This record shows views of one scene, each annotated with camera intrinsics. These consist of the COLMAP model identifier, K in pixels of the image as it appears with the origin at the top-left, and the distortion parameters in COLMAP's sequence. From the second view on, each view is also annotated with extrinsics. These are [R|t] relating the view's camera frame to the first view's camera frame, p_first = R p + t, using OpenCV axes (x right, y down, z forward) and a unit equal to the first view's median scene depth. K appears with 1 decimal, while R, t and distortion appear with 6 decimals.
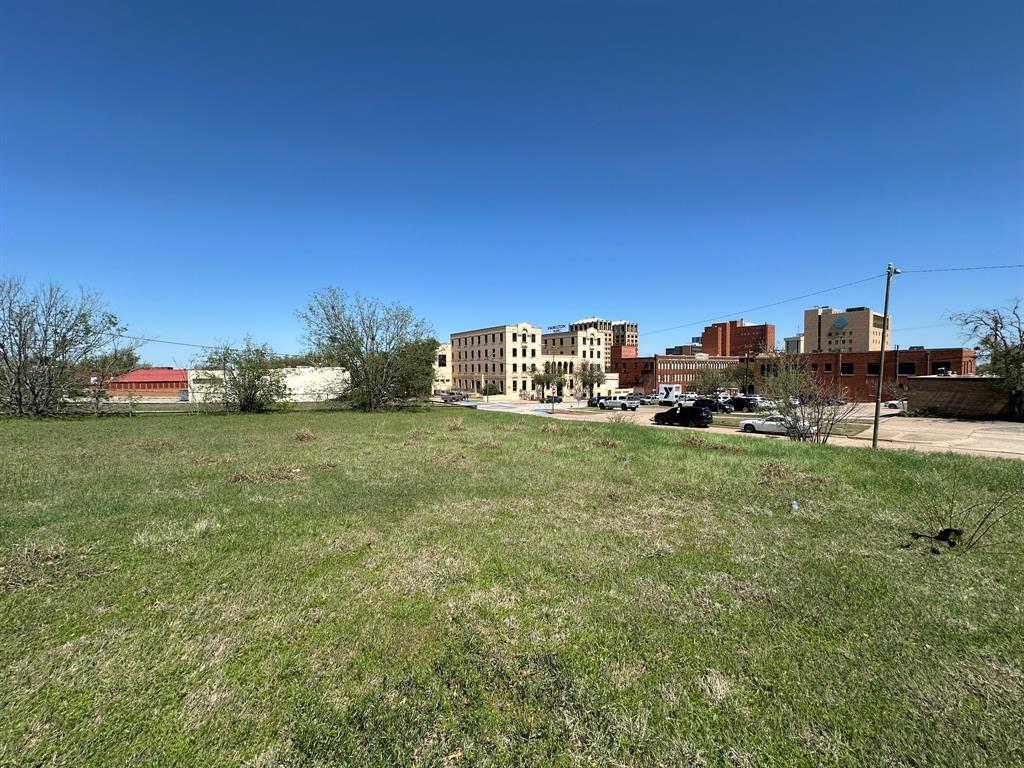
lens RADIAL K [[406.4, 0, 512.0], [0, 406.4, 384.0], [0, 0, 1]] dist [-0.001431, 0.000301]
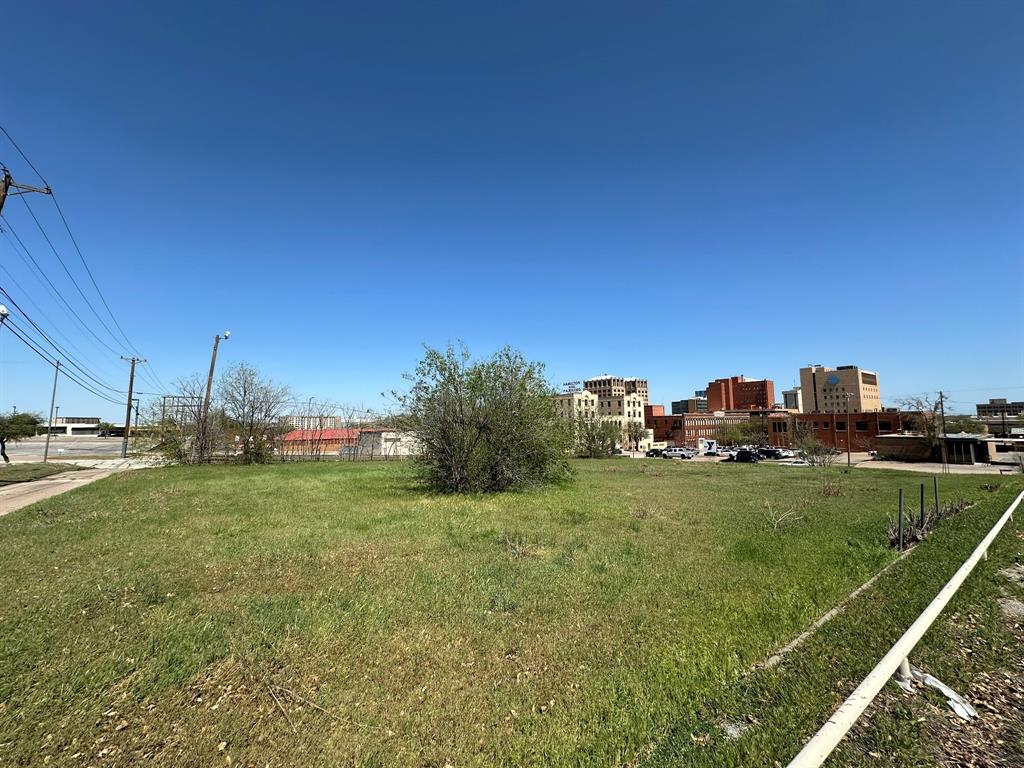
lens RADIAL K [[406.4, 0, 512.0], [0, 406.4, 384.0], [0, 0, 1]] dist [-0.001431, 0.000301]
pose [[0.999975, -0.005206, 0.004741, -0.141585], [0.005763, 0.991979, -0.126270, -0.008137], [-0.004046, 0.126294, 0.991985, -0.184576]]
